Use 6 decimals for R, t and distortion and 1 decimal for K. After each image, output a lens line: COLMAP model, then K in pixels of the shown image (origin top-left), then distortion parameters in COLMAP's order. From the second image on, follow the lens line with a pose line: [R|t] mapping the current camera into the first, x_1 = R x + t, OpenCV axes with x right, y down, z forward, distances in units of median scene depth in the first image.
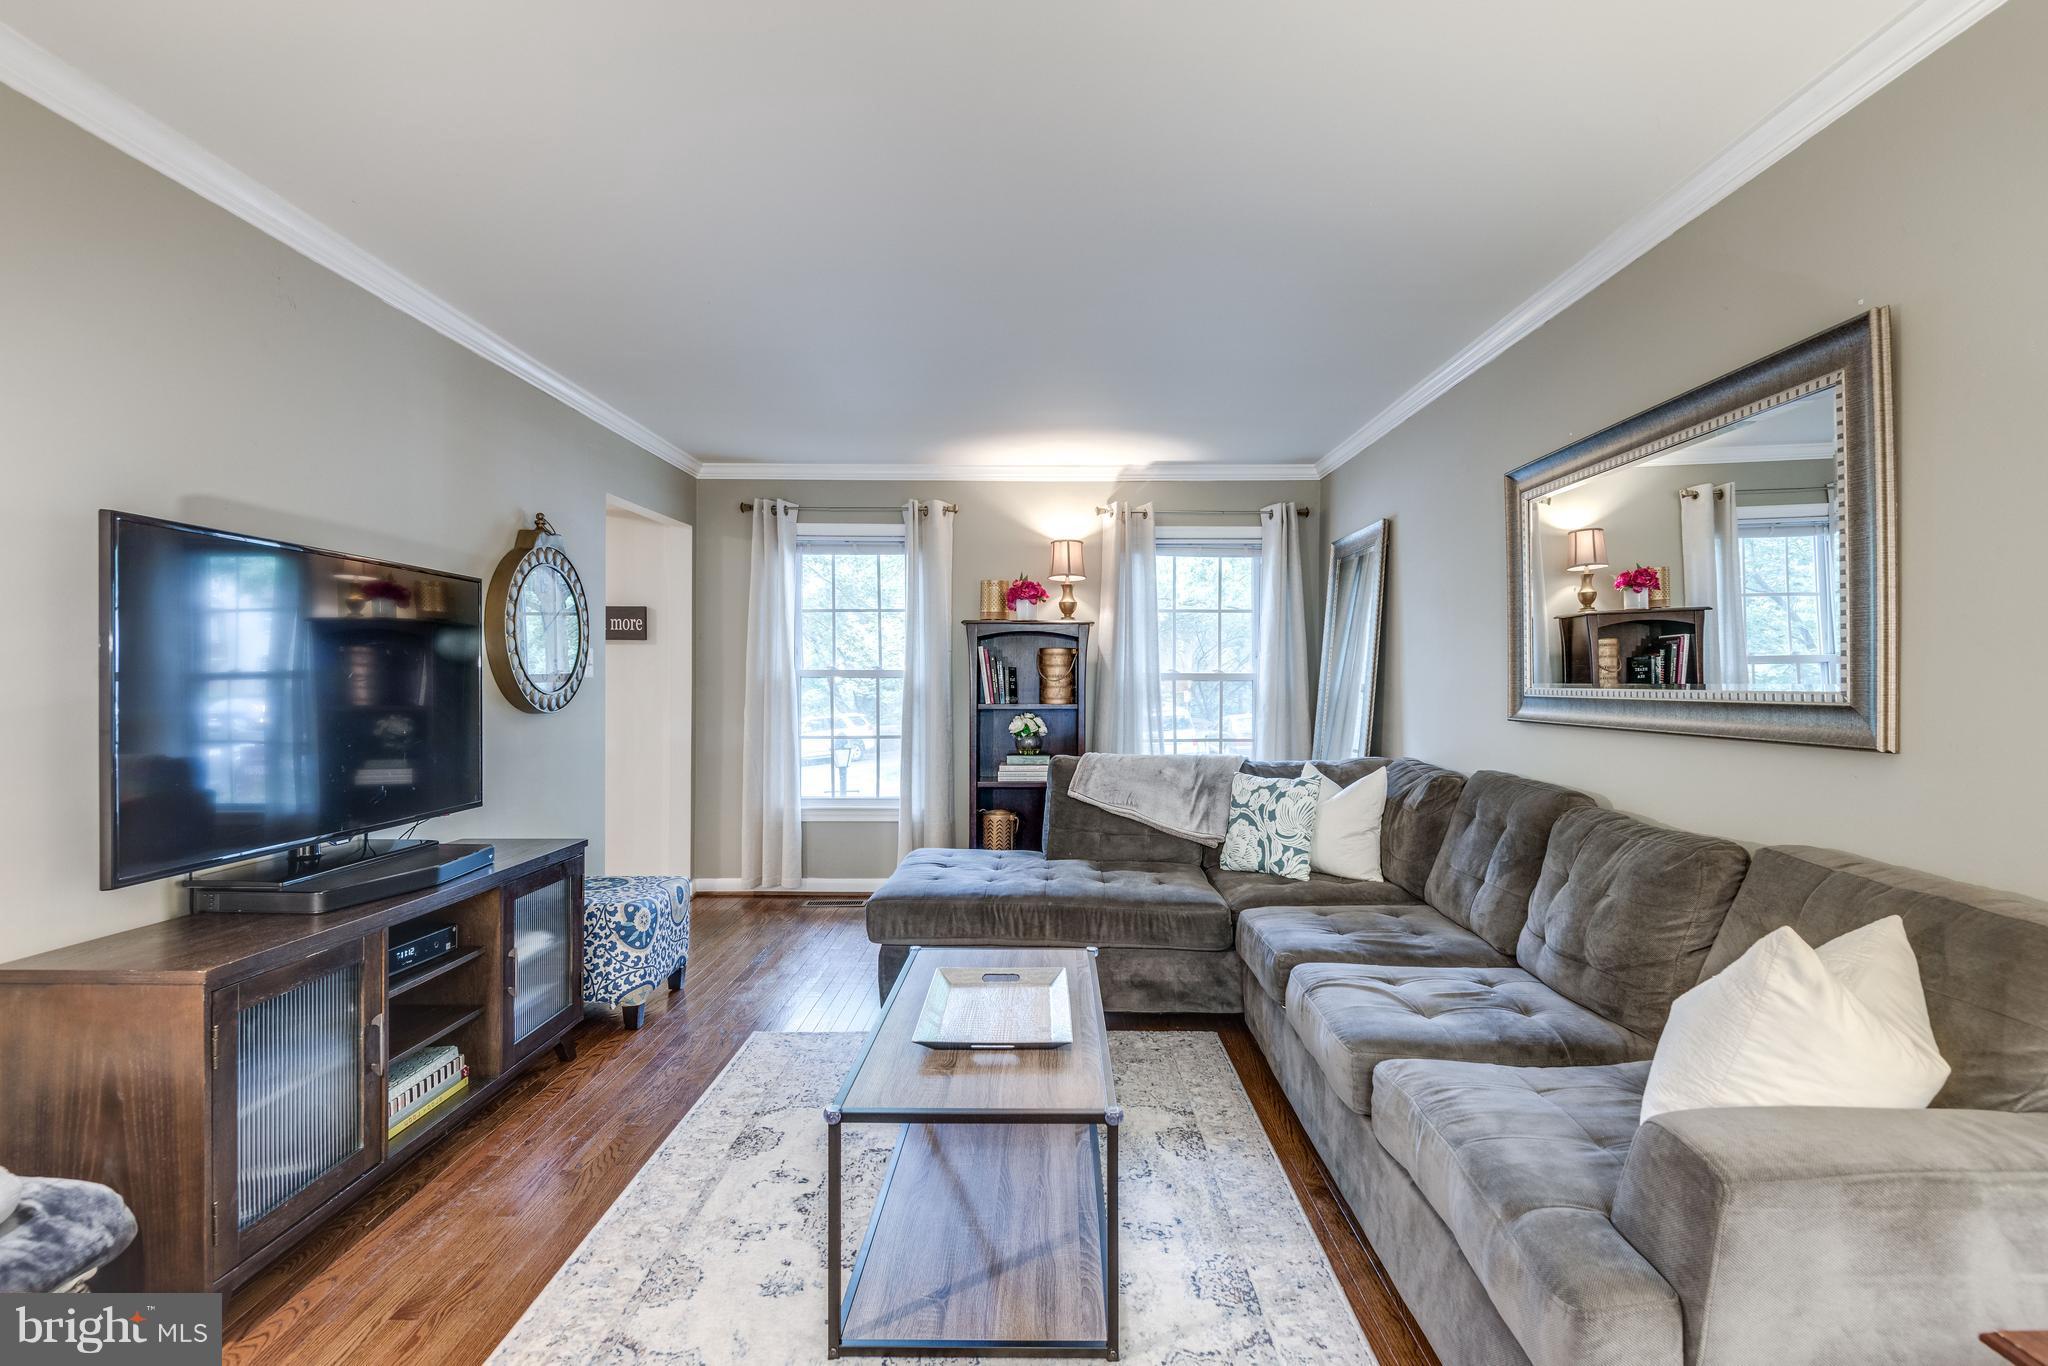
lens RADIAL K [[966.3, 0, 1031.7], [0, 966.3, 673.4], [0, 0, 1]] dist [0.034961, -0.035574]
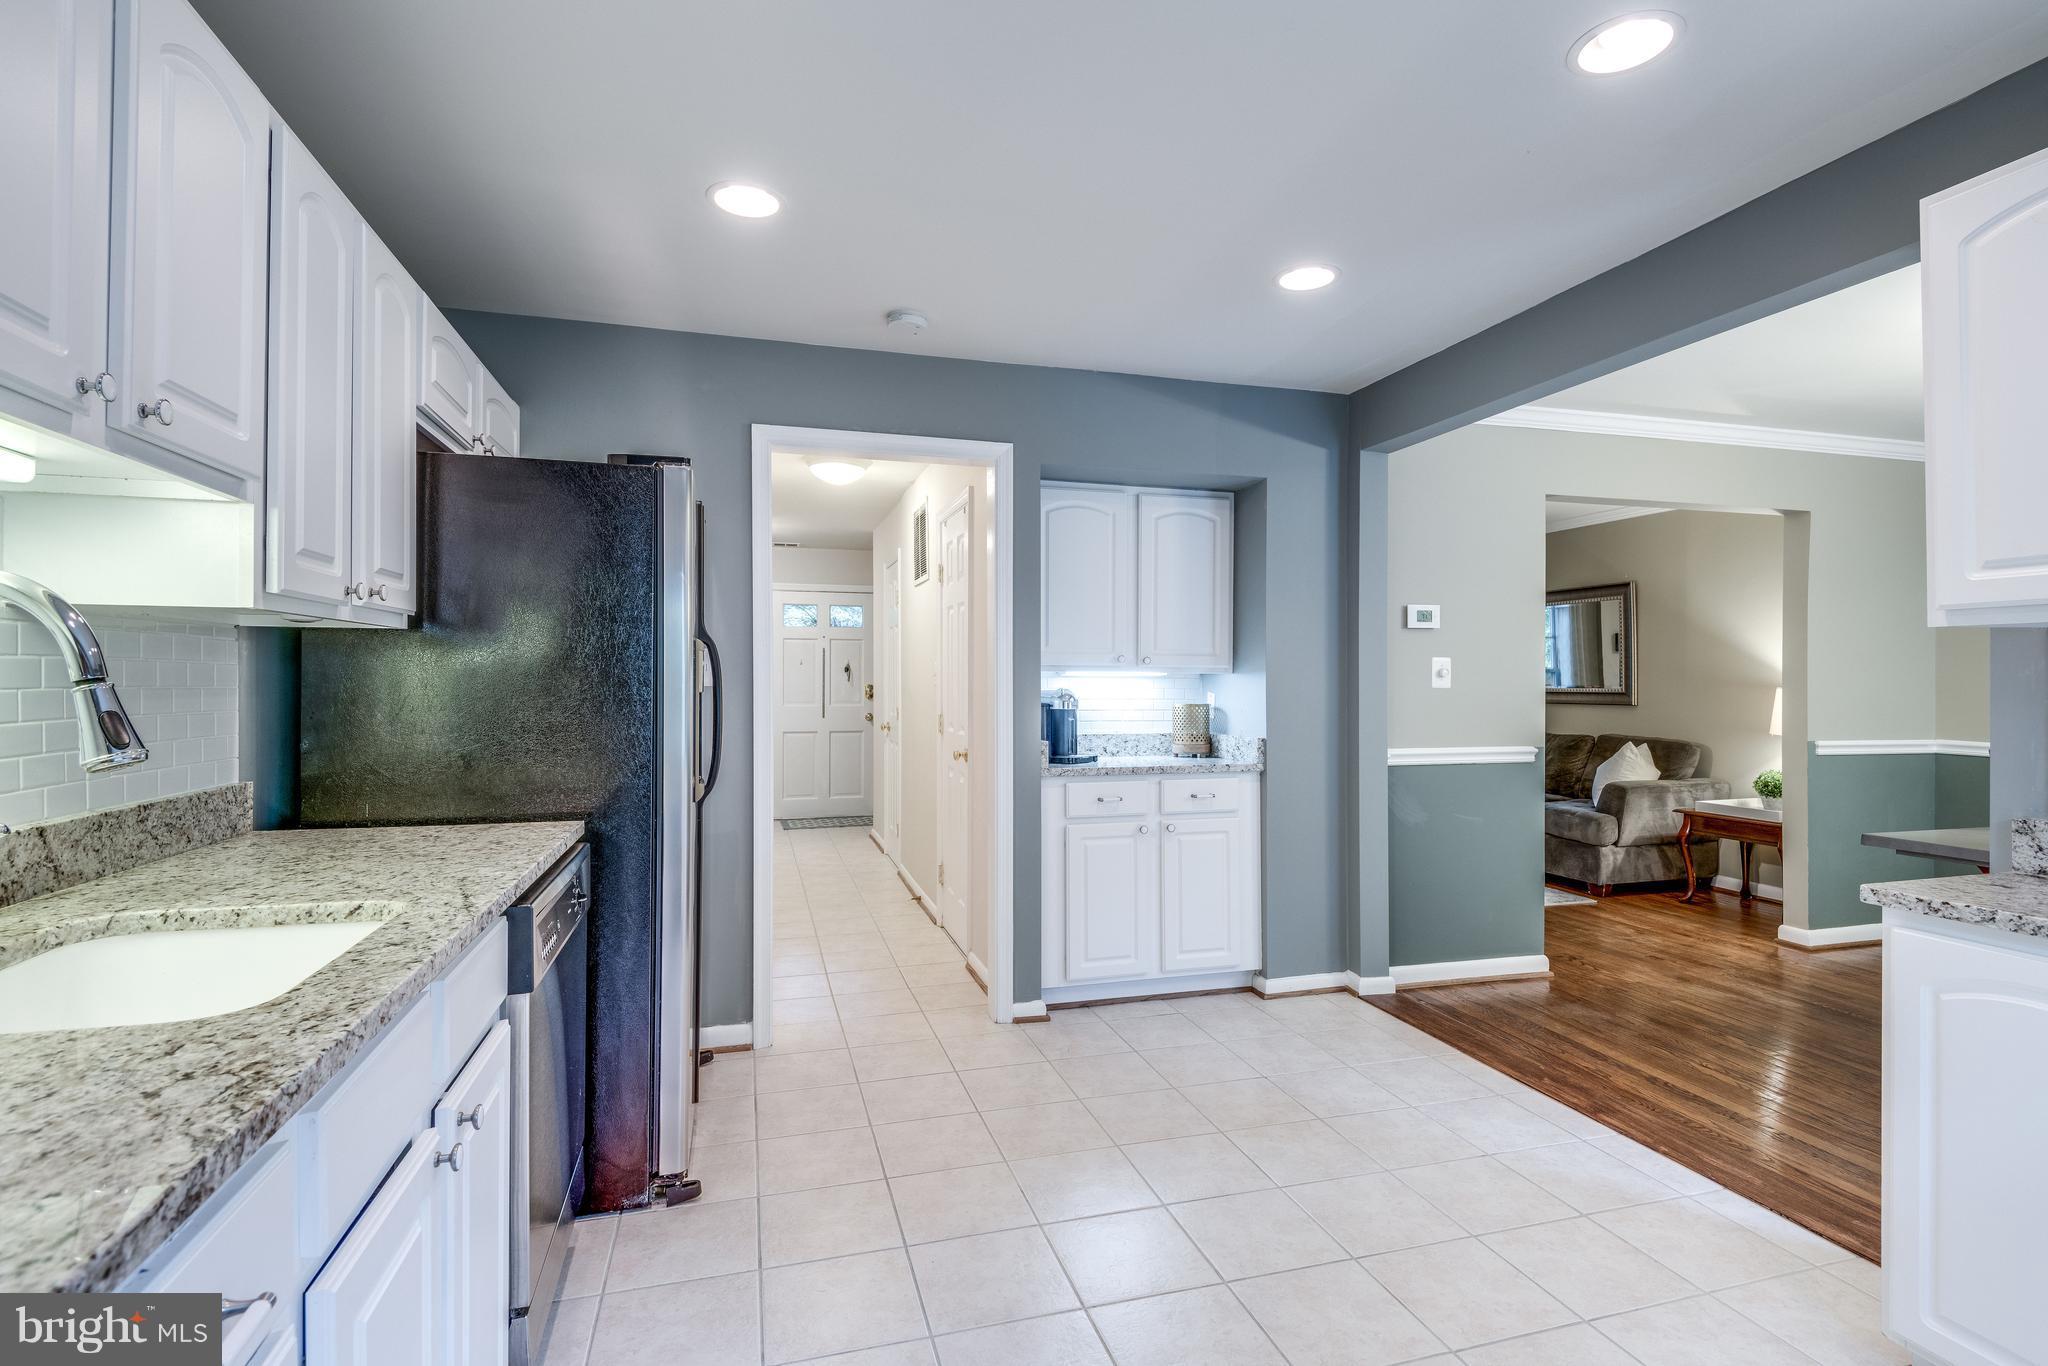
lens RADIAL K [[966.3, 0, 1031.7], [0, 966.3, 673.4], [0, 0, 1]] dist [0.034961, -0.035574]
pose [[0.960541, 0.004794, 0.278099, -2.624928], [-0.005598, 0.999982, 0.002098, -0.041294], [-0.278084, -0.003572, 0.960550, -2.138757]]
